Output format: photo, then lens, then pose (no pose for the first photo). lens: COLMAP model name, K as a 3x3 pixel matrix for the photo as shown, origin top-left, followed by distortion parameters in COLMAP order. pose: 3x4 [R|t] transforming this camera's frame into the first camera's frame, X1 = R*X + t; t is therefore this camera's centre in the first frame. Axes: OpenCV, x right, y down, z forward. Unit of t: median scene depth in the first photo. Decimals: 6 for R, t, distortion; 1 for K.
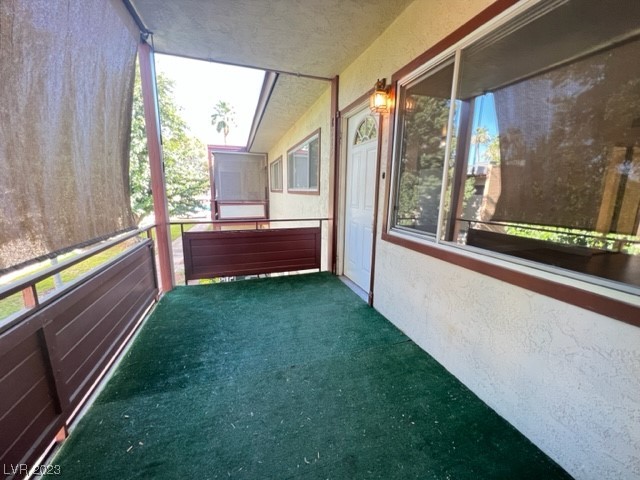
lens RADIAL K [[258.2, 0, 317.9], [0, 258.2, 238.8], [0, 0, 1]] dist [-0.001383, -0.000442]
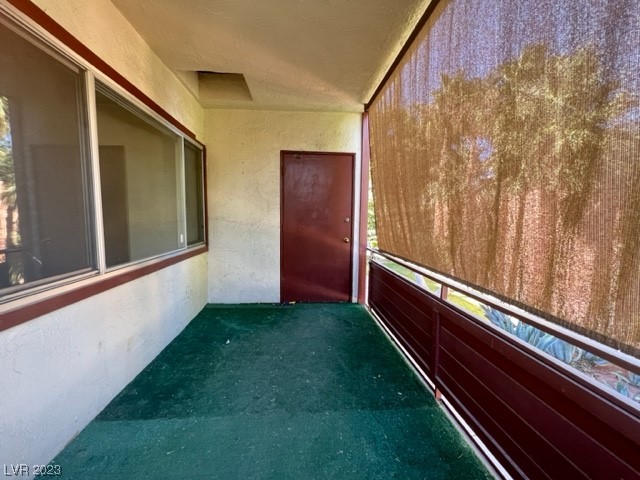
lens RADIAL K [[258.3, 0, 319.5], [0, 258.3, 237.6], [0, 0, 1]] dist [-0.004071, 0.000938]
pose [[-0.975763, -0.041487, 0.214861, -0.299621], [0.016338, 0.965312, 0.260589, -0.213964], [-0.218219, 0.257783, -0.941238, 1.074650]]
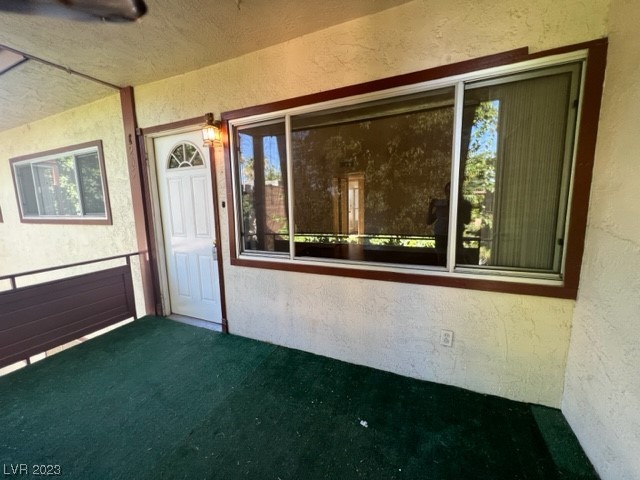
lens RADIAL K [[258.3, 0, 320.2], [0, 258.3, 238.3], [0, 0, 1]] dist [-0.004071, 0.000938]
pose [[0.663444, -0.126841, 0.737397, -0.235849], [0.167413, 0.985705, 0.018929, -0.056193], [-0.729257, 0.110892, 0.675195, 0.024418]]
